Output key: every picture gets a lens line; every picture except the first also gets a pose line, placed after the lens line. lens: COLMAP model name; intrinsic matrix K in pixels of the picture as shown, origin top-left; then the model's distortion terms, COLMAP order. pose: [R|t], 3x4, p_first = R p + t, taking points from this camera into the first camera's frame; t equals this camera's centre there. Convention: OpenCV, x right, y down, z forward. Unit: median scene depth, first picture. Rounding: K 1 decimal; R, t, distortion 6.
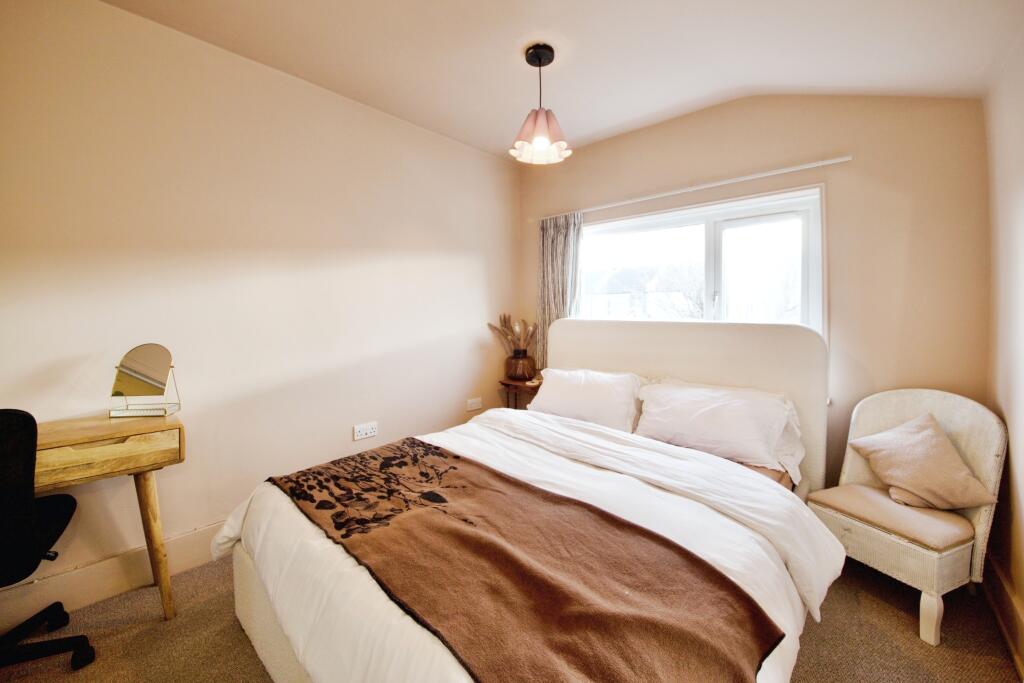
lens RADIAL K [[378.4, 0, 512.6], [0, 378.4, 339.9], [0, 0, 1]] dist [0.001043, 0.000012]
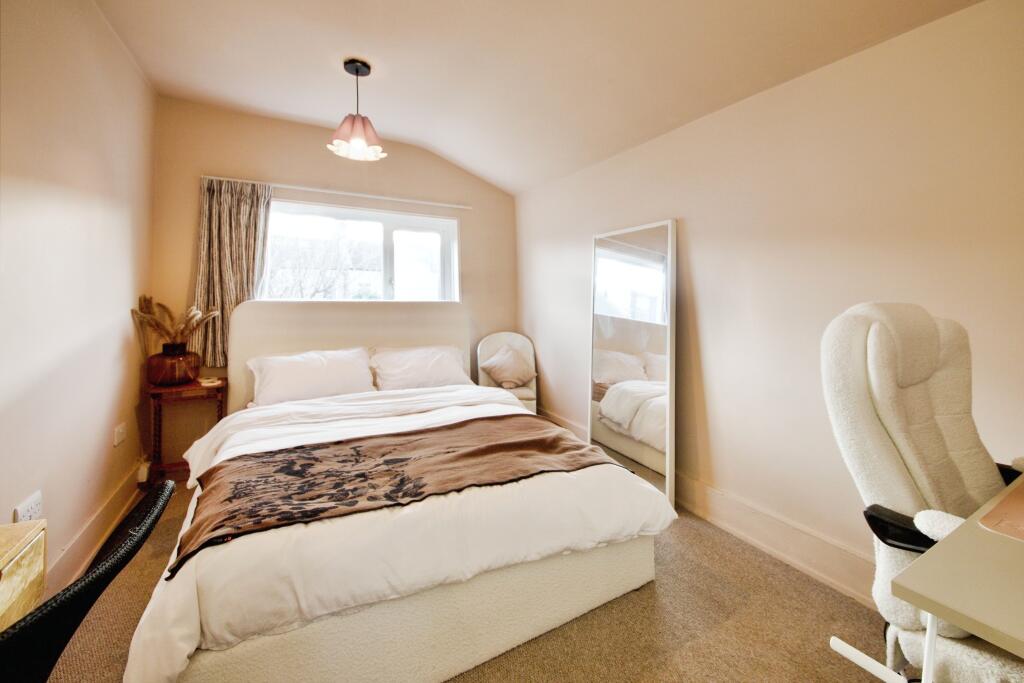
lens RADIAL K [[406.4, 0, 510.2], [0, 406.4, 317.6], [0, 0, 1]] dist [0.001251, 0.000053]
pose [[0.366988, -0.059368, 0.928329, -1.006668], [0.058273, 0.997469, 0.040753, -0.037913], [-0.928399, 0.039141, 0.369519, 0.177522]]
